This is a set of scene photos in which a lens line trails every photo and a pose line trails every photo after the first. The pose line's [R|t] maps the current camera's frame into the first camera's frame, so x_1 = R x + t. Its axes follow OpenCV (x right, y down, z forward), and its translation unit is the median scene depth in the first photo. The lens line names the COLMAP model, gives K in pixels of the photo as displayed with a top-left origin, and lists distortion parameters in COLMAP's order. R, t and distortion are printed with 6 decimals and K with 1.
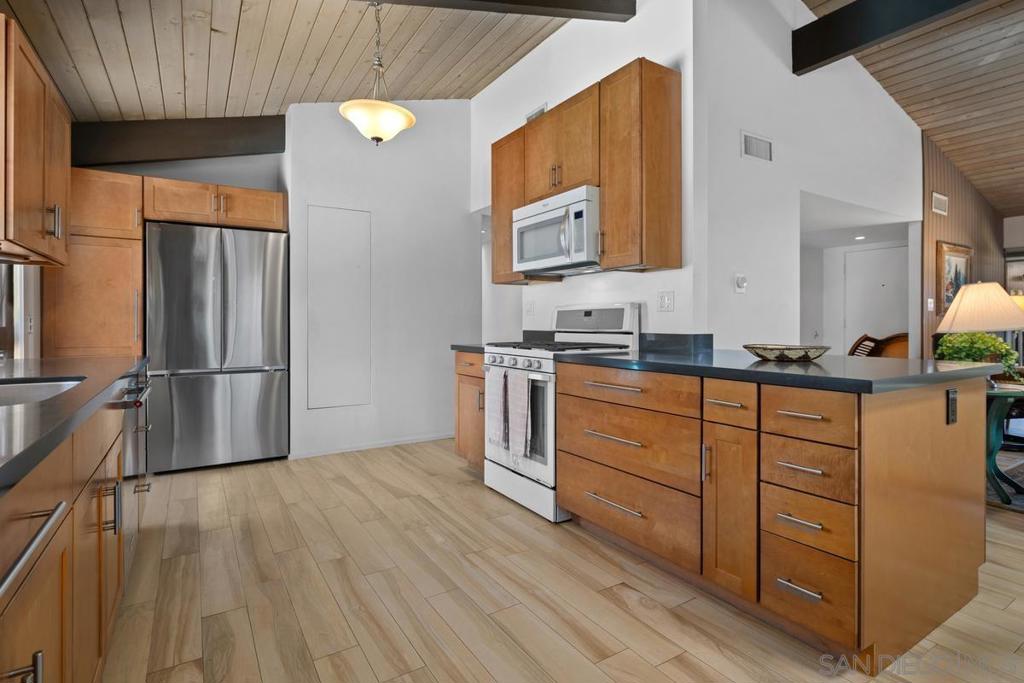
lens RADIAL K [[510.9, 0, 512.4], [0, 510.9, 324.2], [0, 0, 1]] dist [-0.004587, 0.000022]
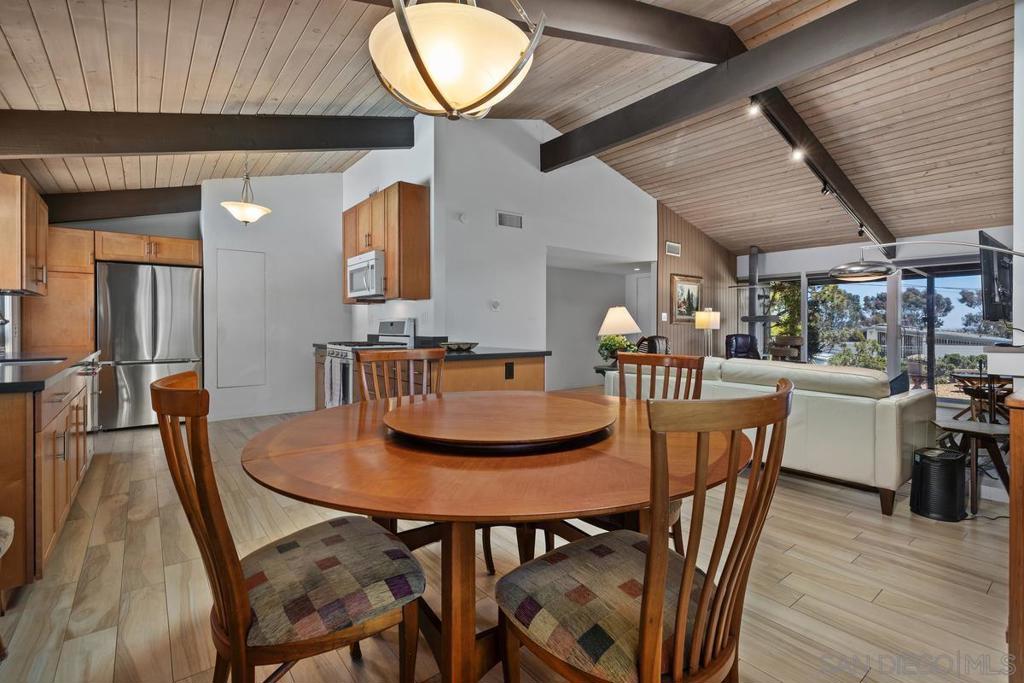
lens RADIAL K [[470.7, 0, 511.4], [0, 470.7, 330.3], [0, 0, 1]] dist [-0.001084, 0.000248]
pose [[0.994764, 0.000706, 0.102192, 0.401680], [-0.001293, 0.999983, 0.005676, -0.010969], [-0.102187, -0.005779, 0.994748, -0.571825]]
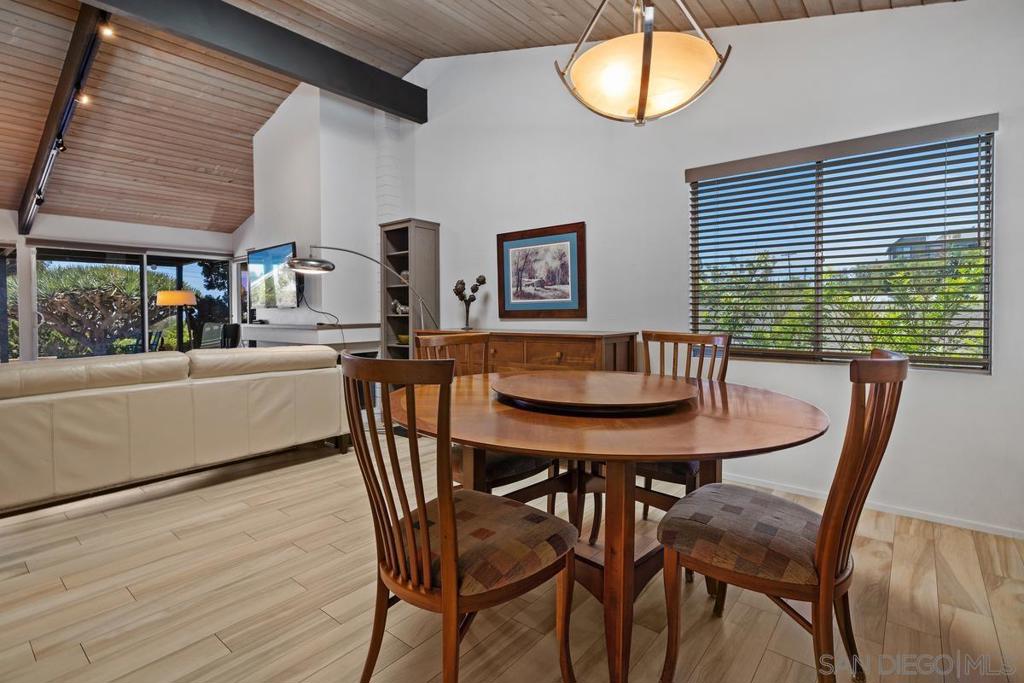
lens RADIAL K [[493.8, 0, 512.3], [0, 493.8, 322.0], [0, 0, 1]] dist [-0.012766, 0.005992]
pose [[-0.314953, -0.018189, 0.948933, -0.101976], [0.010545, 0.999688, 0.022662, -0.009295], [-0.949049, 0.017144, -0.314663, 0.226701]]
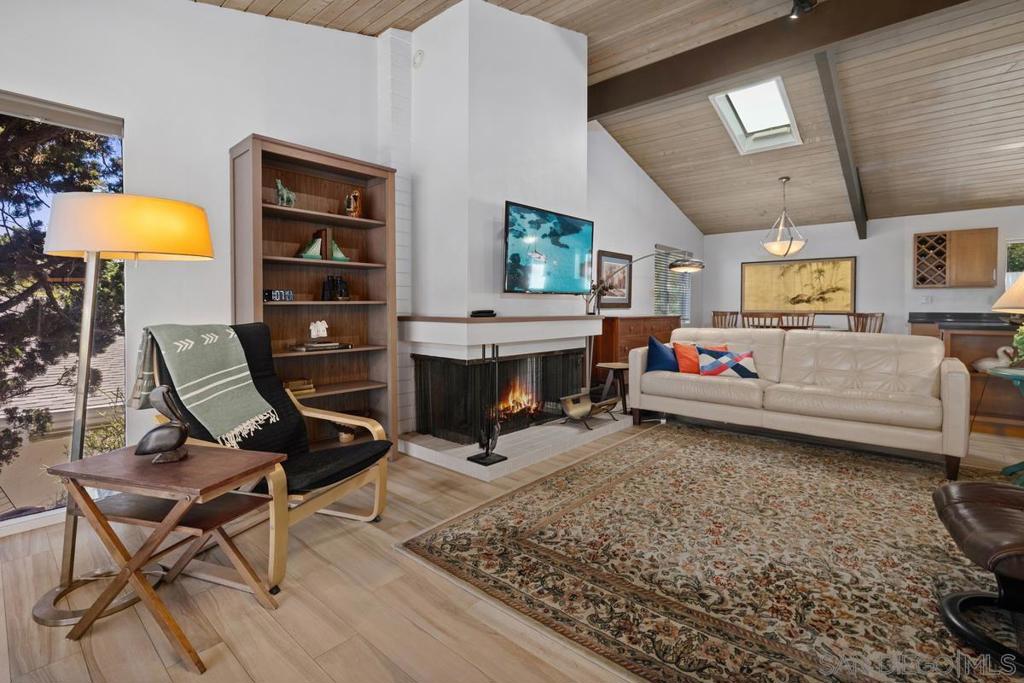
lens RADIAL K [[468.7, 0, 514.1], [0, 468.7, 313.4], [0, 0, 1]] dist [-0.002376, 0.000309]
pose [[-0.957142, -0.000184, -0.289619, 2.162529], [-0.005180, 0.999851, 0.016486, 0.002777], [0.289573, 0.017280, -0.957000, 1.574204]]
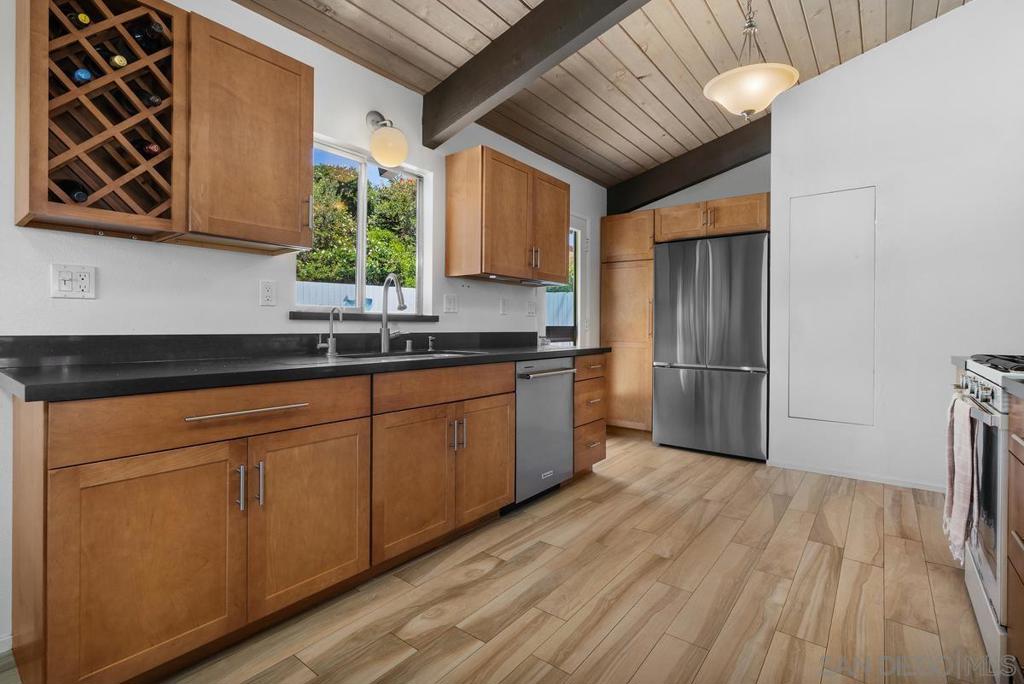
lens RADIAL K [[477.3, 0, 510.9], [0, 477.3, 326.5], [0, 0, 1]] dist [-0.003709, -0.000296]
pose [[0.338932, 0.002328, -0.940808, 0.327068], [-0.009994, 0.999949, -0.001126, 0.010382], [0.940758, 0.009784, 0.338938, 0.302854]]
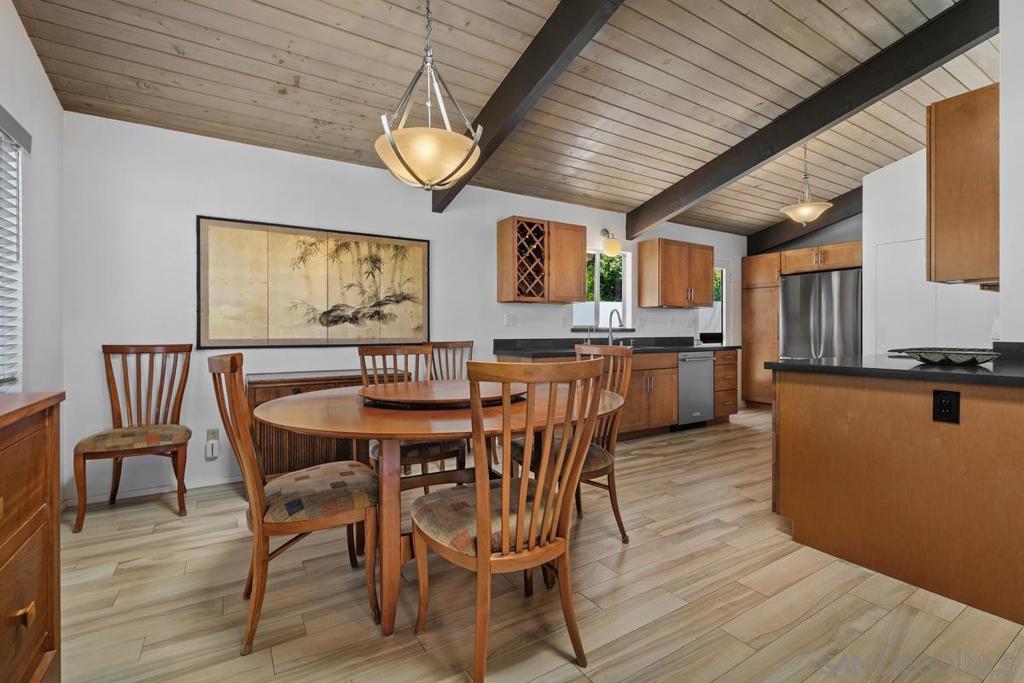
lens RADIAL K [[460.4, 0, 514.8], [0, 460.4, 332.9], [0, 0, 1]] dist [-0.011659, -0.000256]
pose [[-0.002250, 0.004470, -0.999987, 1.112883], [-0.002405, 0.999987, 0.004476, -0.000936], [0.999995, 0.002415, -0.002239, 0.040602]]
